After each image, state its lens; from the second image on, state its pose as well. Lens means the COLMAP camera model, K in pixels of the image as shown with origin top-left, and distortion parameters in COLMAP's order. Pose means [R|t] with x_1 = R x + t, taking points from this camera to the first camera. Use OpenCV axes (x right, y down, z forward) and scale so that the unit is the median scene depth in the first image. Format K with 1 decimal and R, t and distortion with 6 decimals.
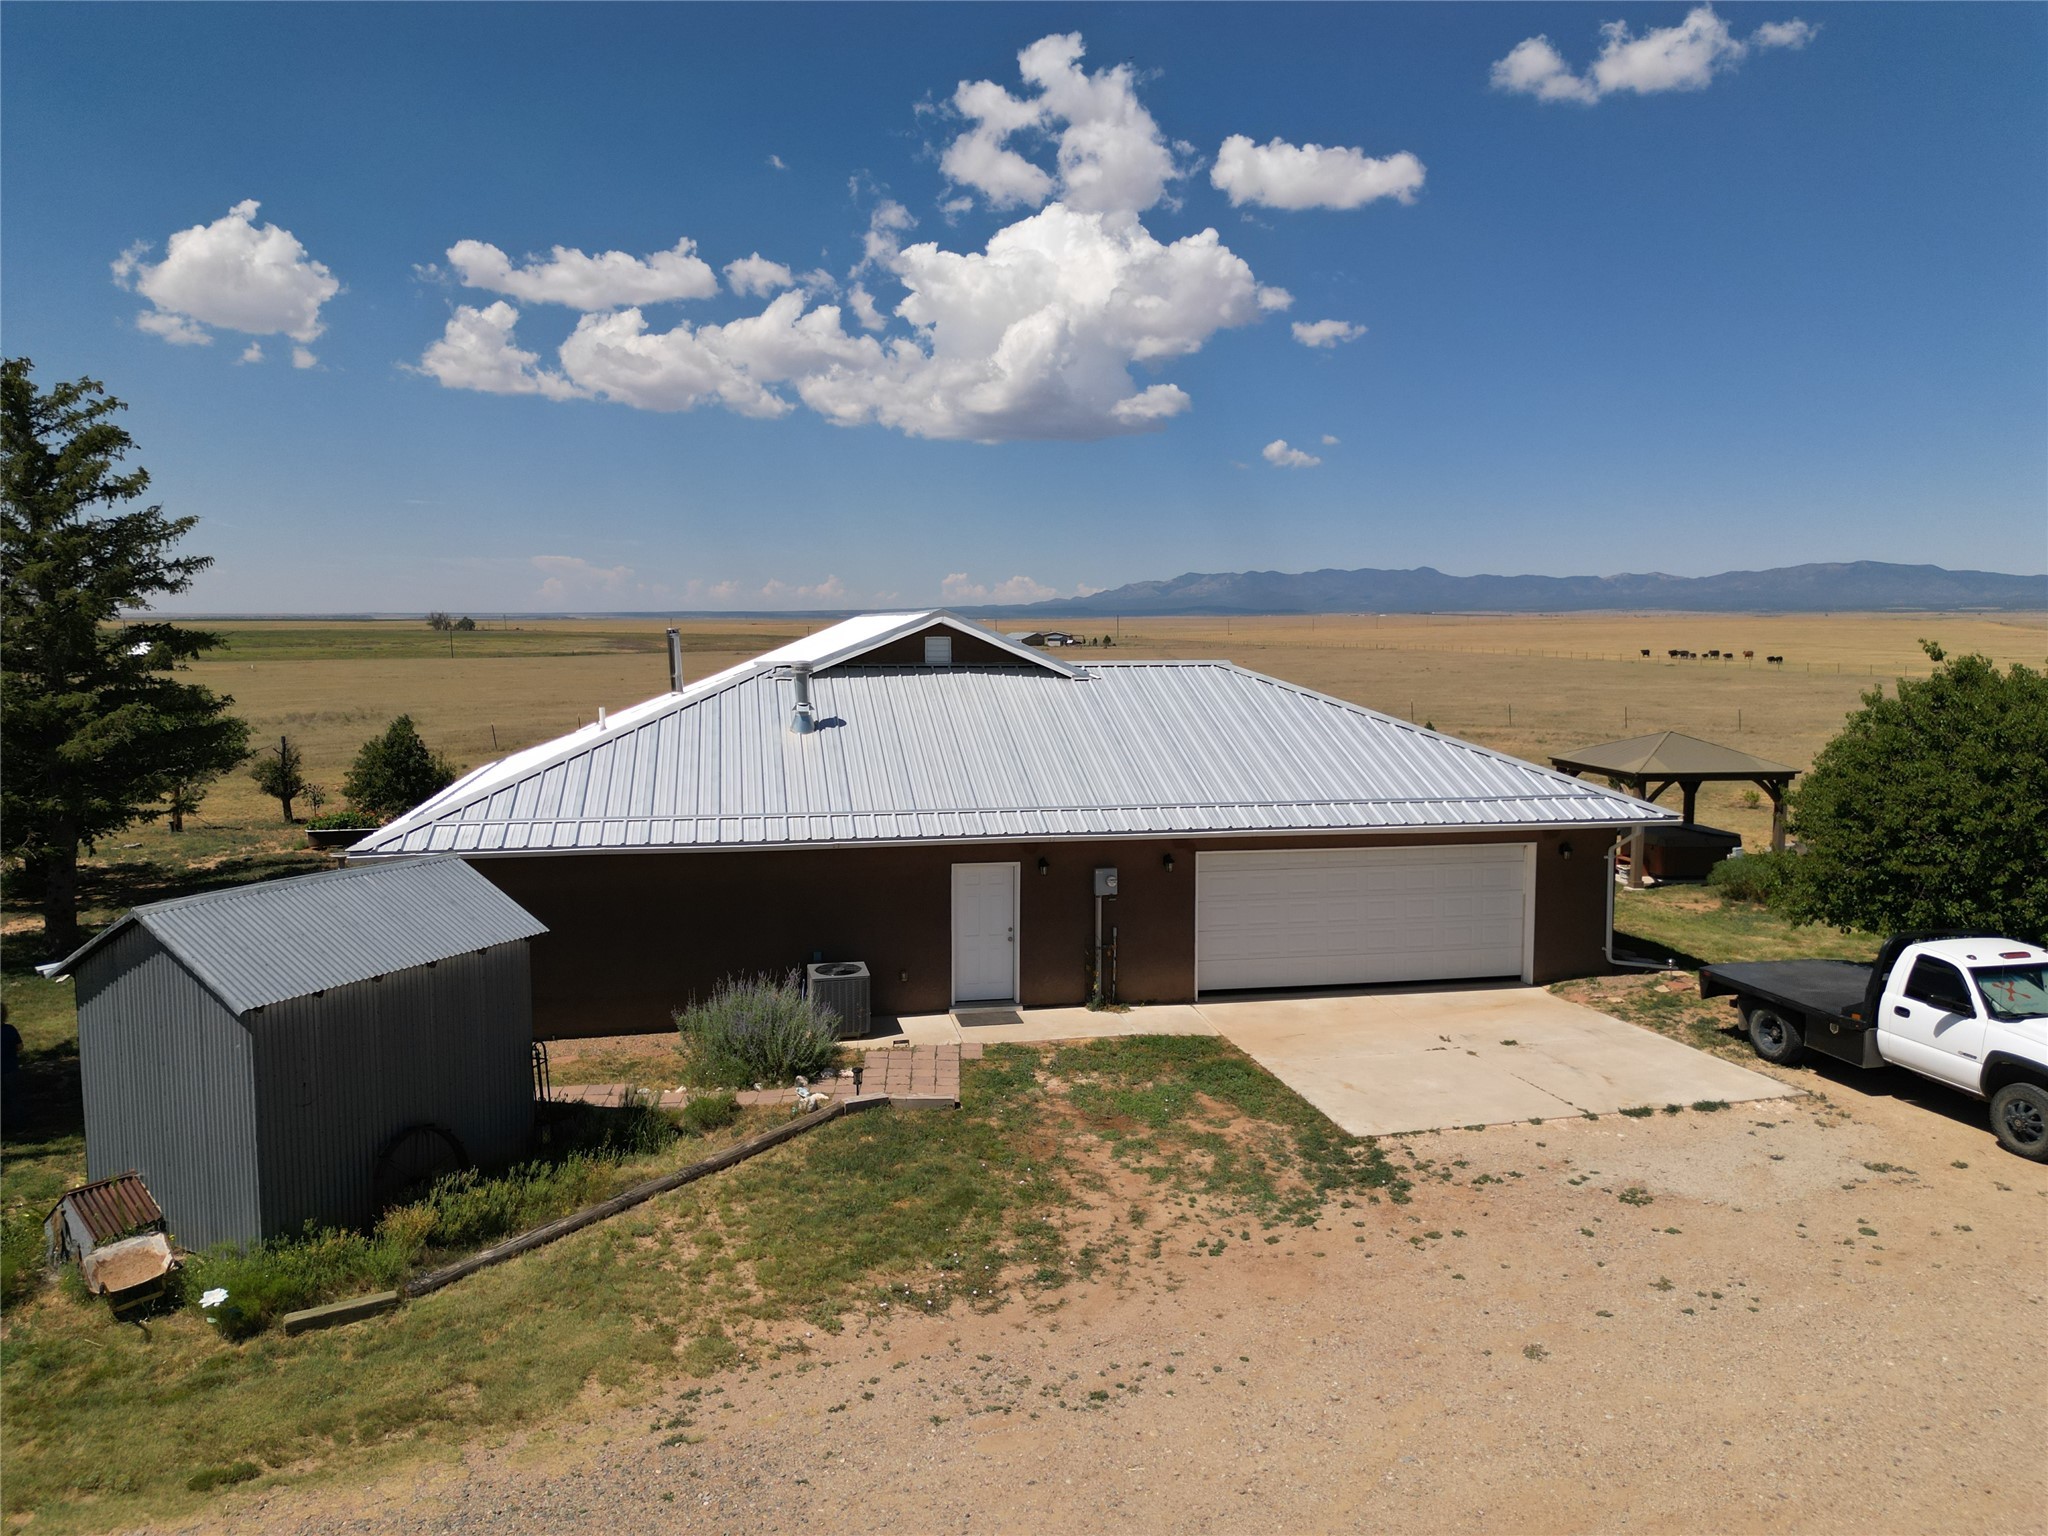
lens RADIAL K [[1434.3, 0, 1024.0], [0, 1434.3, 768.0], [0, 0, 1]] dist [0.071660, -0.067010]
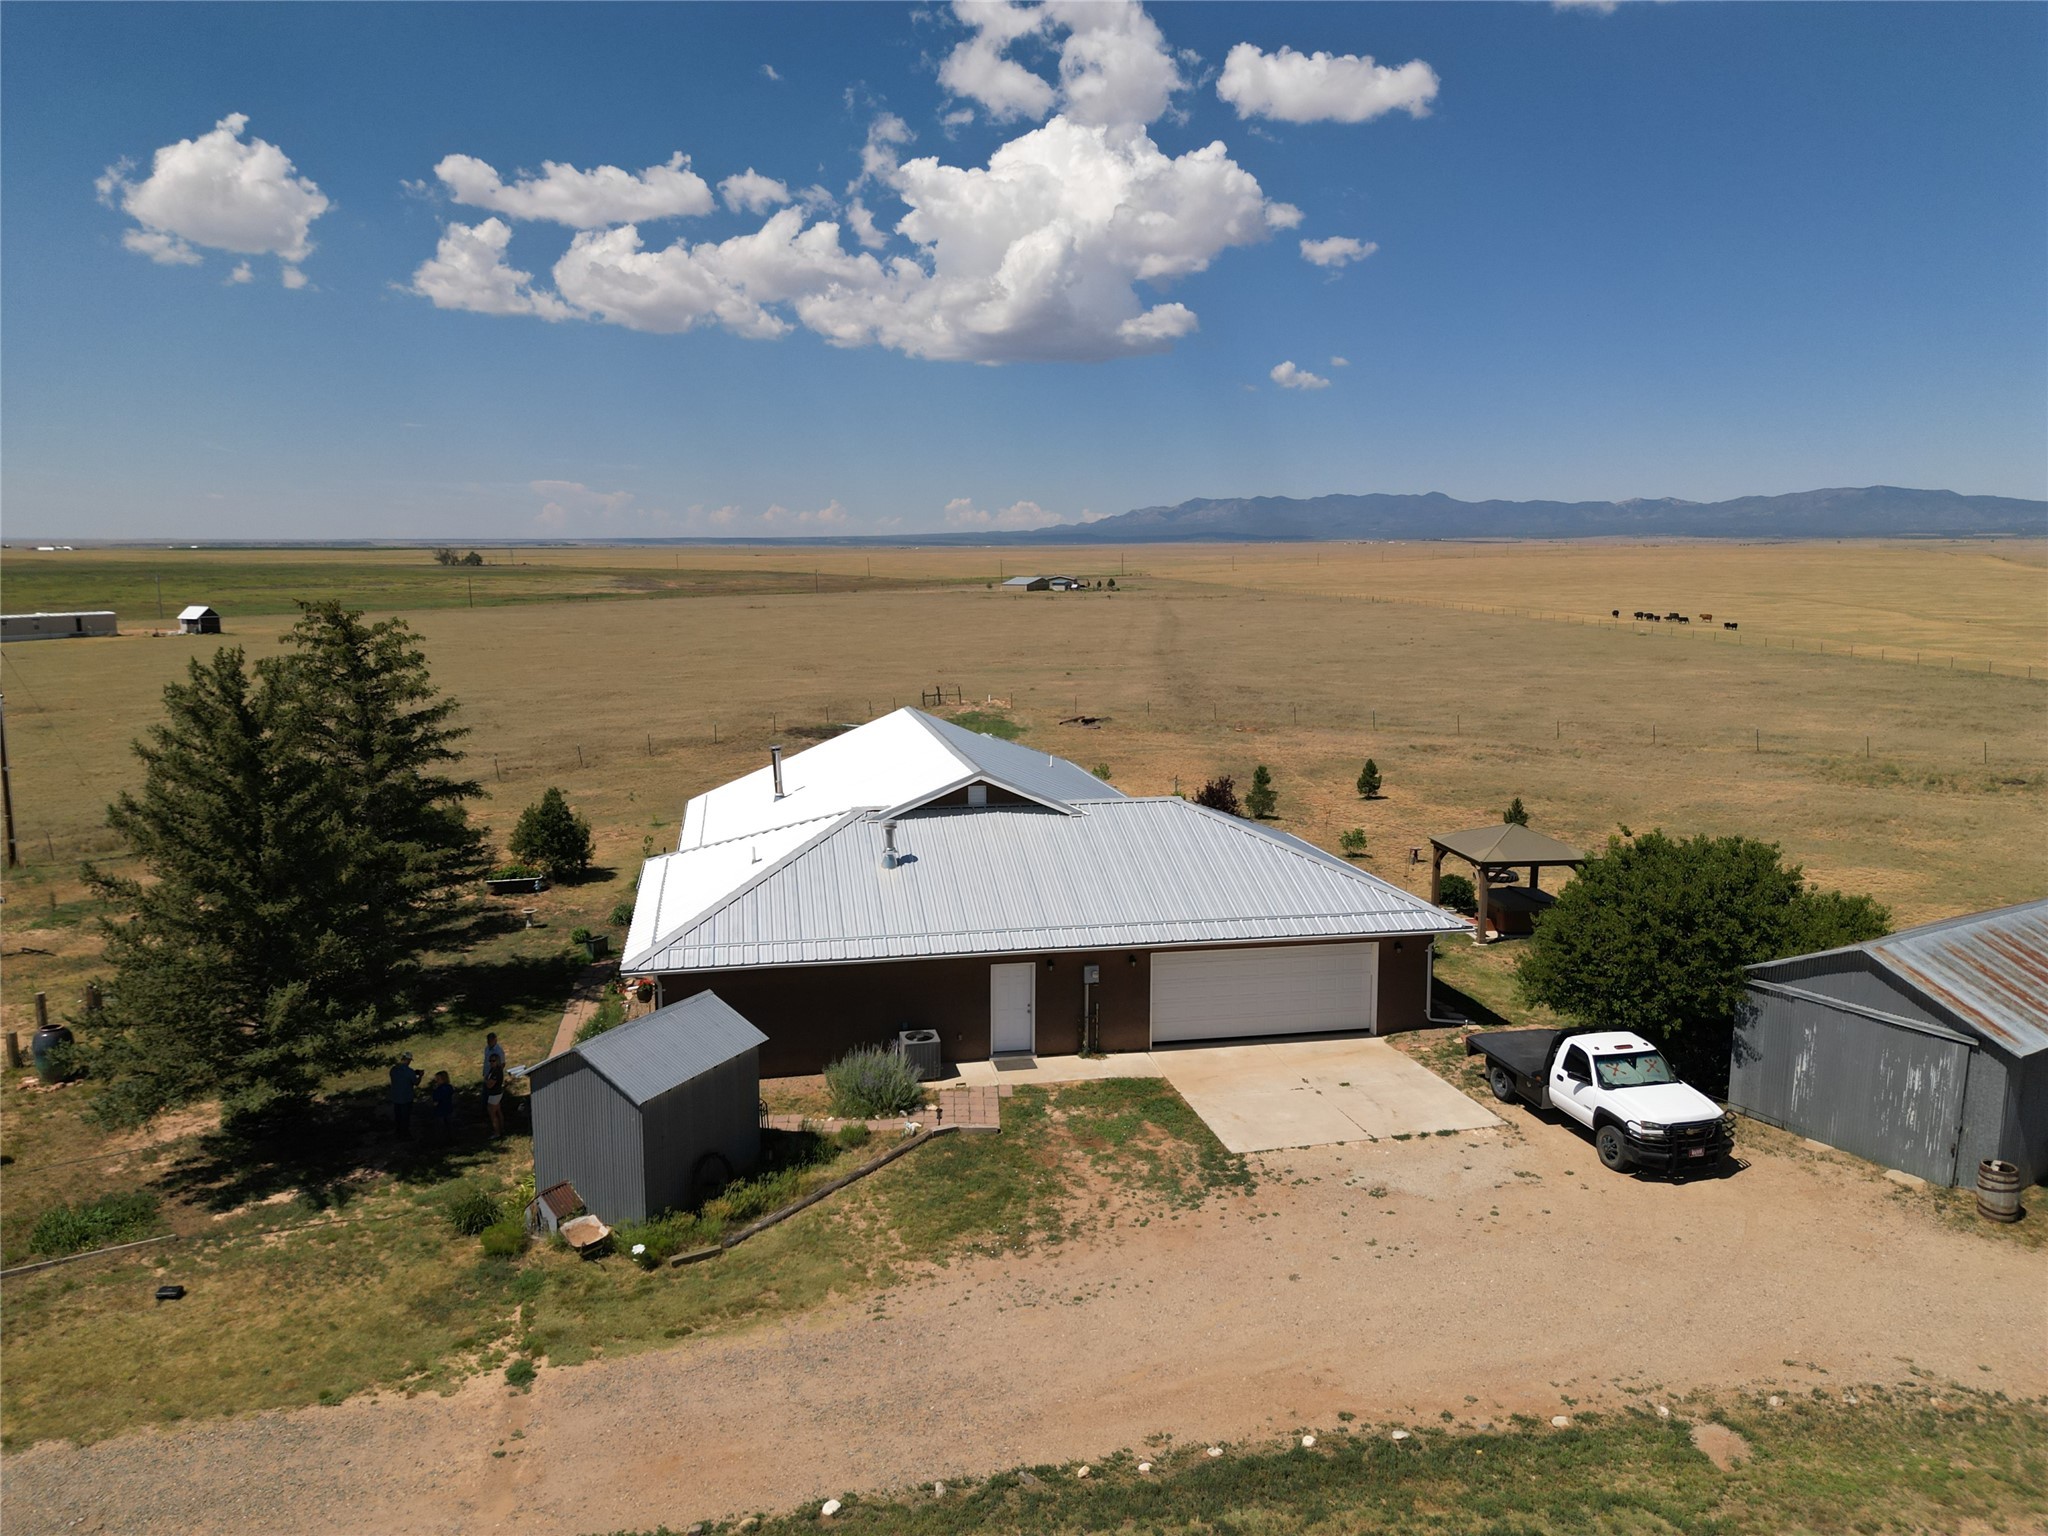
lens RADIAL K [[1452.7, 0, 997.7], [0, 1452.7, 768.1], [0, 0, 1]] dist [0.063057, -0.056136]
pose [[0.999739, -0.006300, -0.021952, -0.007423], [0.007464, 0.998548, 0.053348, -0.253742], [0.021584, -0.053498, 0.998335, -0.610269]]
